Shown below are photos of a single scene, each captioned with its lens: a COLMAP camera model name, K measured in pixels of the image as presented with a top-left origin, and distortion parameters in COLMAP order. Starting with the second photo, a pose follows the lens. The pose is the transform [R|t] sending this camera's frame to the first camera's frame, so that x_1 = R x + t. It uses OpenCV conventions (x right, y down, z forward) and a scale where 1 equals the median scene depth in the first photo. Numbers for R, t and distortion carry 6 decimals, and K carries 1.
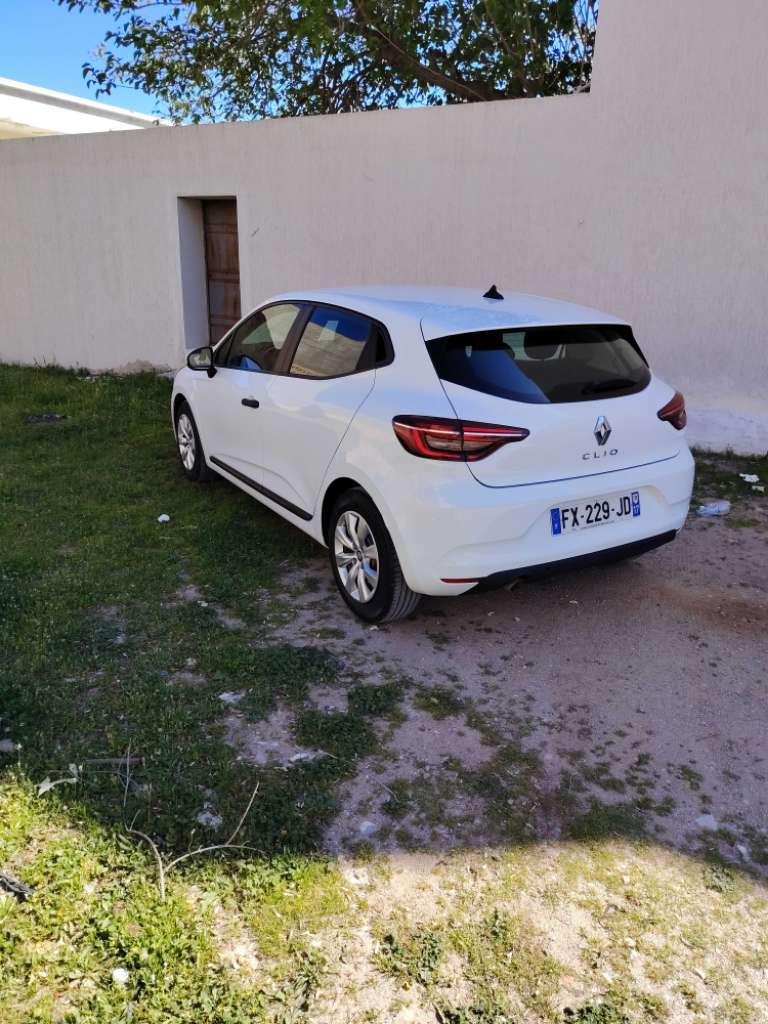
lens RADIAL K [[712.4, 0, 384.0], [0, 712.4, 512.0], [0, 0, 1]] dist [-0.005801, -0.001090]
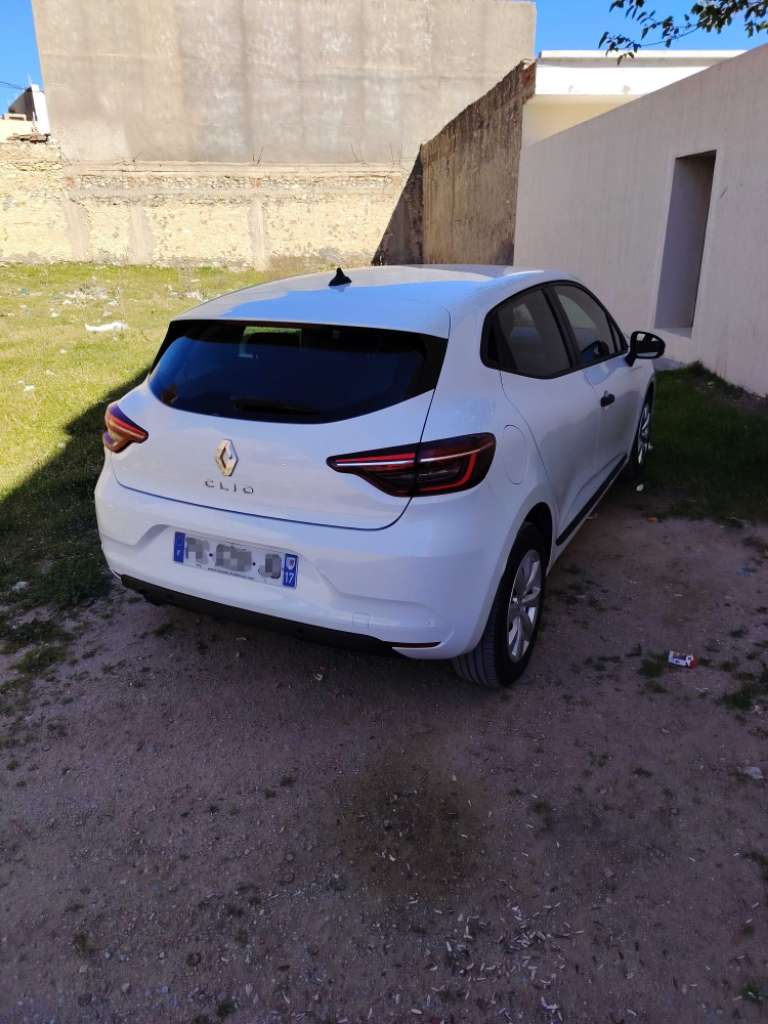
lens RADIAL K [[719.9, 0, 384.0], [0, 719.9, 512.0], [0, 0, 1]] dist [0.011388, 0.001174]
pose [[0.523150, 0.270628, -0.808130, 1.053453], [-0.245738, 0.955868, 0.161022, -0.226611], [0.816043, 0.114350, 0.566566, 0.696810]]
